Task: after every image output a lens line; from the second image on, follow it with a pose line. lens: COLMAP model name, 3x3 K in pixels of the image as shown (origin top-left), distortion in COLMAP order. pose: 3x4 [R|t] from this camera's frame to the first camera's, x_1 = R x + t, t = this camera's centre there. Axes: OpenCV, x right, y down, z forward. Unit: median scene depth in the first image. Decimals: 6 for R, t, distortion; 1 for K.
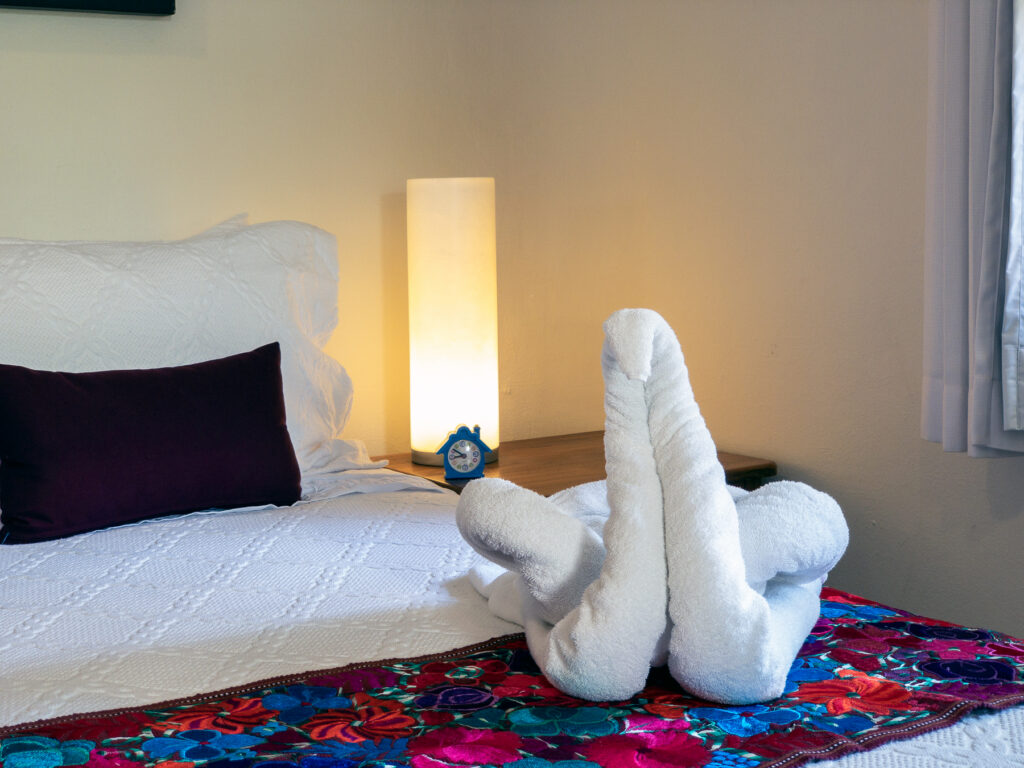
lens RADIAL K [[1554.2, 0, 512.0], [0, 1554.2, 384.0], [0, 0, 1]] dist [-0.013068, -0.001233]
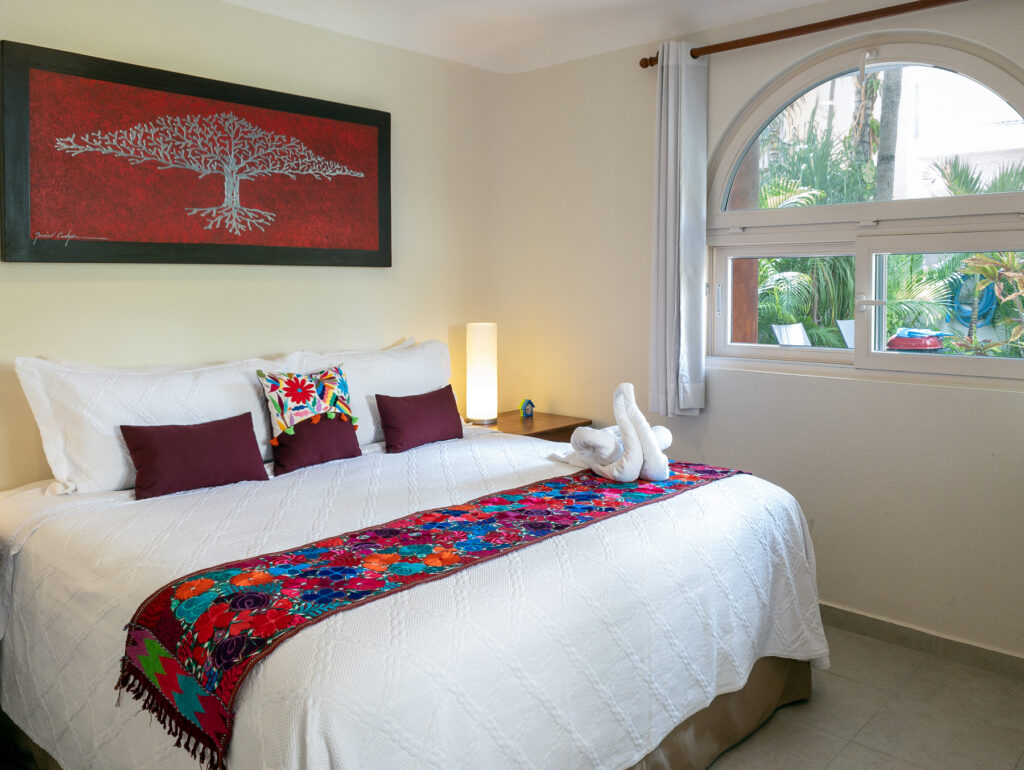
lens RADIAL K [[799.9, 0, 512.0], [0, 799.9, 385.0], [0, 0, 1]] dist [0.050553, -0.001812]
pose [[0.969963, -0.014632, 0.242811, -0.641162], [0.012104, 0.999856, 0.011898, -0.065935], [-0.242950, -0.008601, 0.970001, -0.824831]]
